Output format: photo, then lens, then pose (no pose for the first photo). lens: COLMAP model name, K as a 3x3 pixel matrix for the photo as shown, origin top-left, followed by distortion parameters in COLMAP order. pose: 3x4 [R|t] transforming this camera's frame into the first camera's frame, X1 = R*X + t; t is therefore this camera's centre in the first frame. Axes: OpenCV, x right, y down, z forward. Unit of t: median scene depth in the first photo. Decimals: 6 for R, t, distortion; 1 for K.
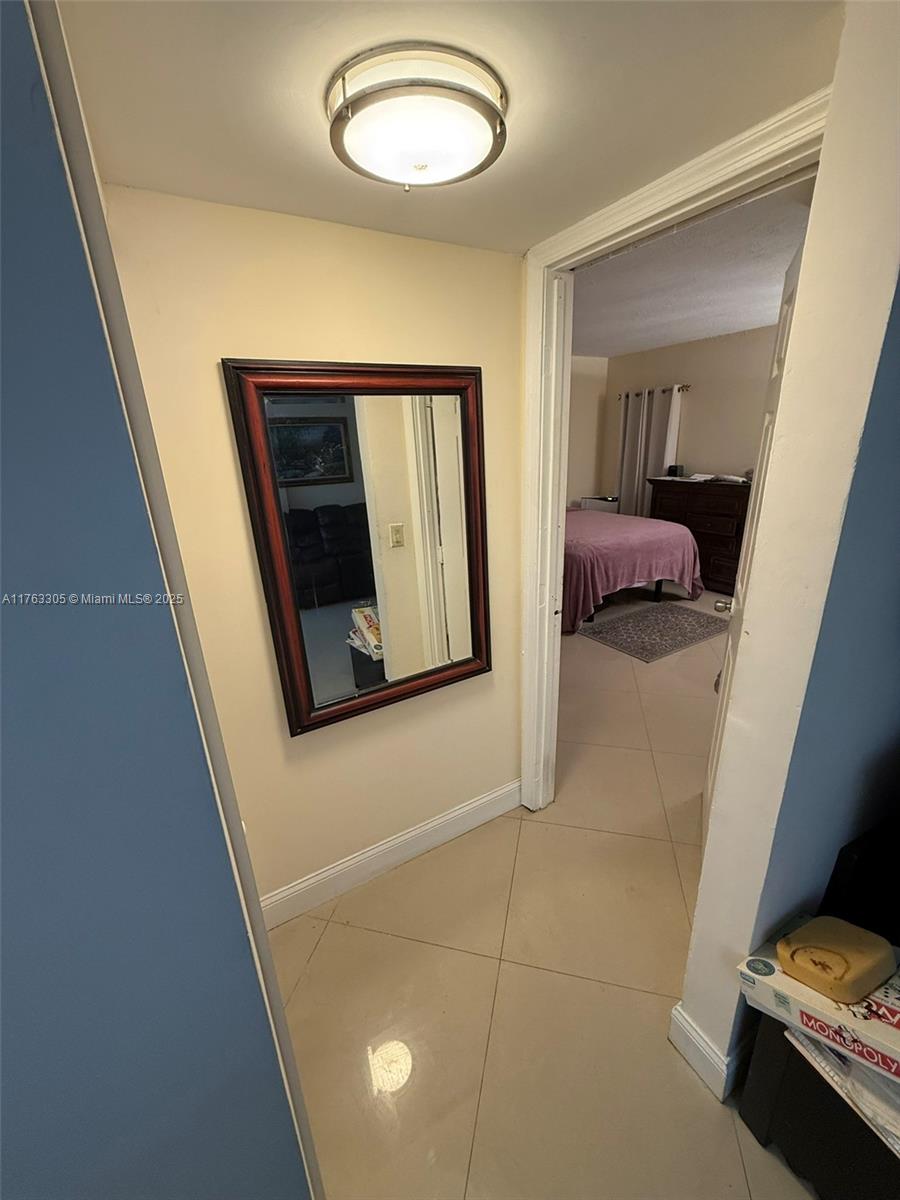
lens RADIAL K [[478.7, 0, 449.4], [0, 478.7, 594.9], [0, 0, 1]] dist [-0.001660, 0.000680]
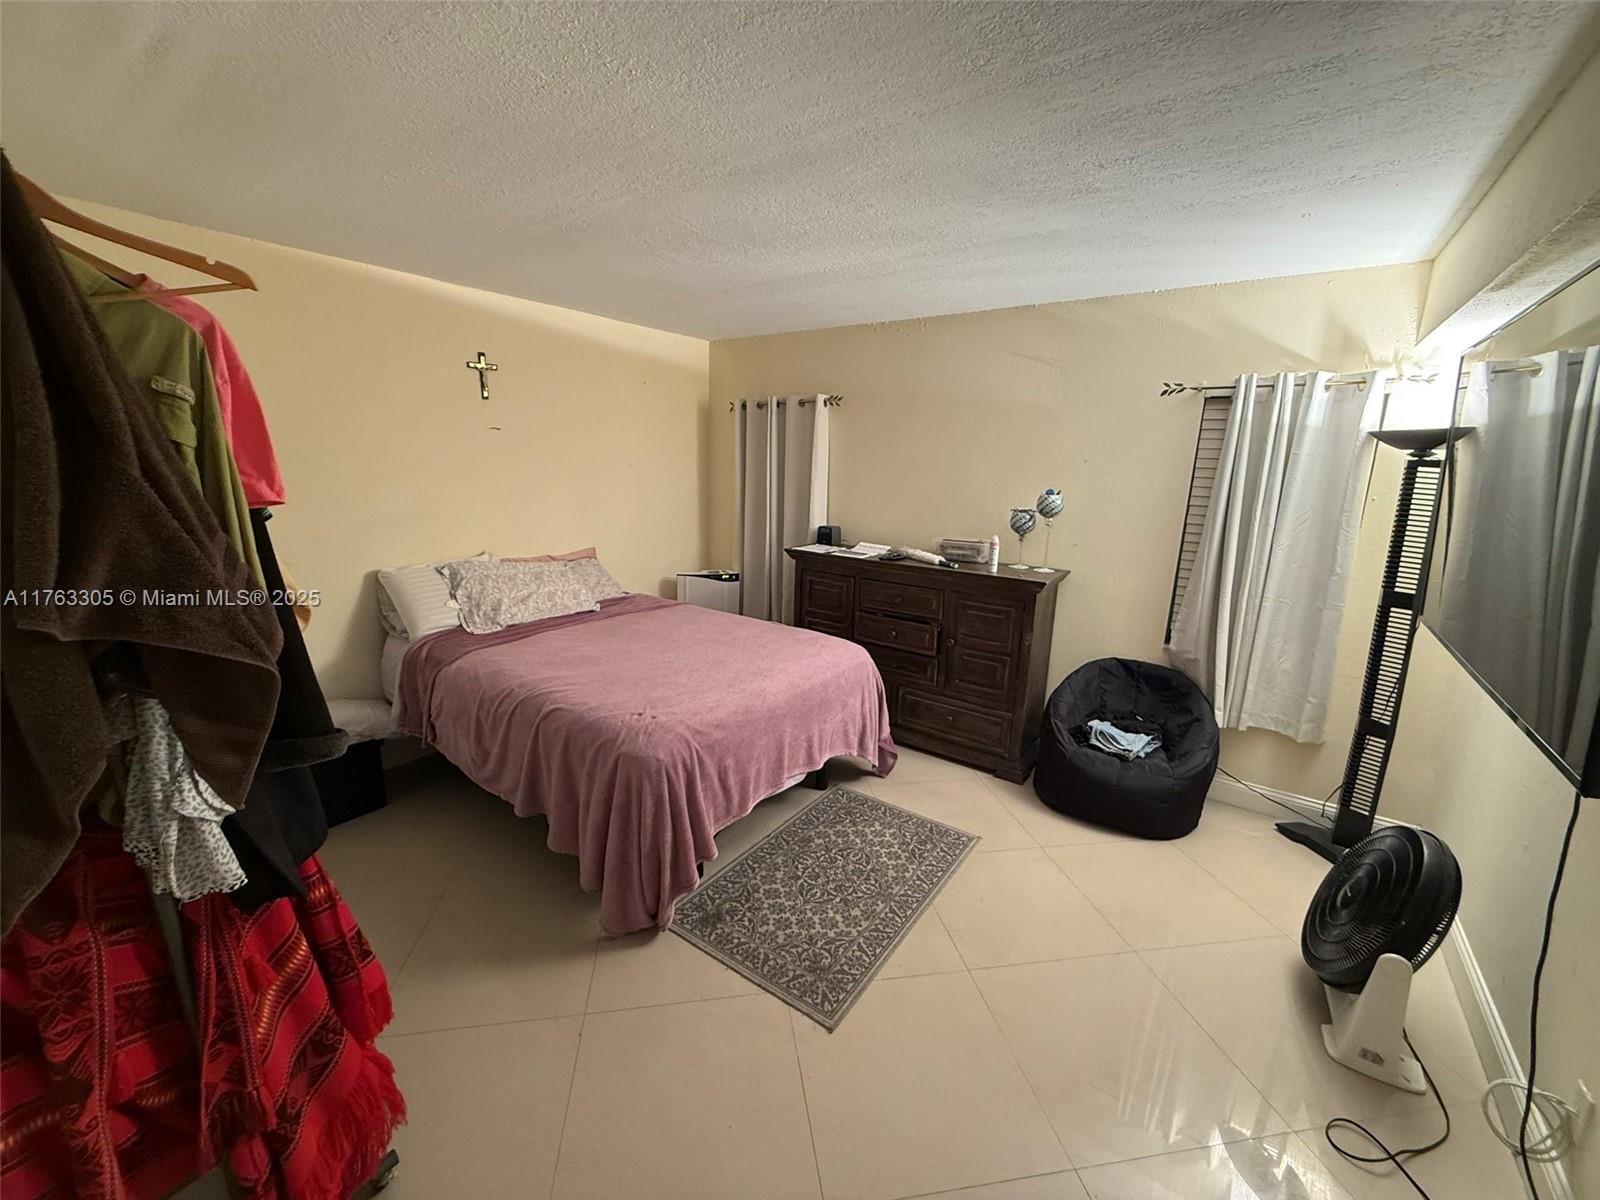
lens RADIAL K [[638.3, 0, 796.5], [0, 638.3, 593.3], [0, 0, 1]] dist [-0.001660, 0.000680]
pose [[0.912945, -0.022302, 0.407473, 0.136091], [0.067538, 0.992993, -0.096971, -0.136864], [-0.402456, 0.116049, 0.908054, 0.370496]]
